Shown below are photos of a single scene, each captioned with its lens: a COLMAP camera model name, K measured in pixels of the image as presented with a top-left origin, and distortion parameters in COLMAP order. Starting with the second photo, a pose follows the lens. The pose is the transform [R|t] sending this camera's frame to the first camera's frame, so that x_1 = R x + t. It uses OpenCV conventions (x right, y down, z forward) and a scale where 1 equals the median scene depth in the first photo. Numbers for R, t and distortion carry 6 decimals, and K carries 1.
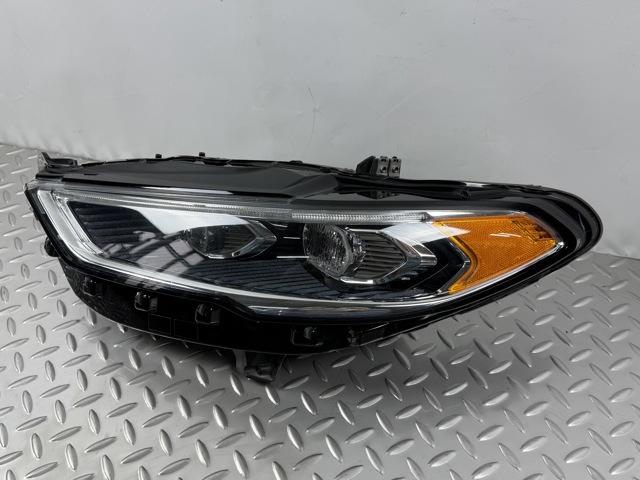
lens RADIAL K [[620.5, 0, 315.0], [0, 620.5, 257.8], [0, 0, 1]] dist [0.061662, -0.160197]
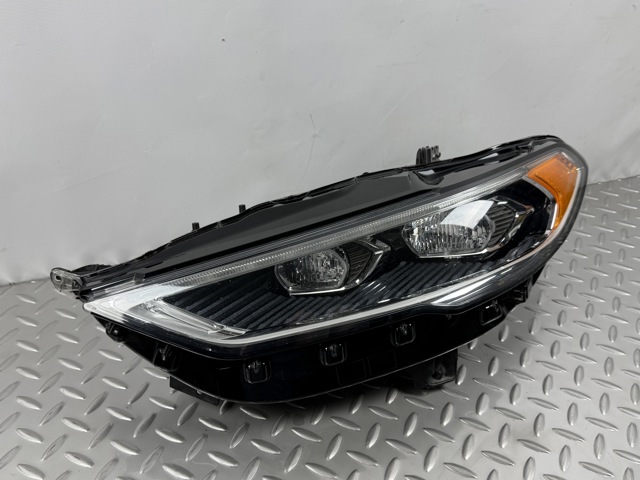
lens RADIAL K [[615.1, 0, 316.1], [0, 615.1, 249.9], [0, 0, 1]] dist [0.059990, -0.131777]
pose [[0.788727, -0.312759, 0.529238, -0.614074], [0.384122, 0.922885, -0.027072, -0.041268], [-0.479959, 0.224644, 0.848042, 0.206952]]
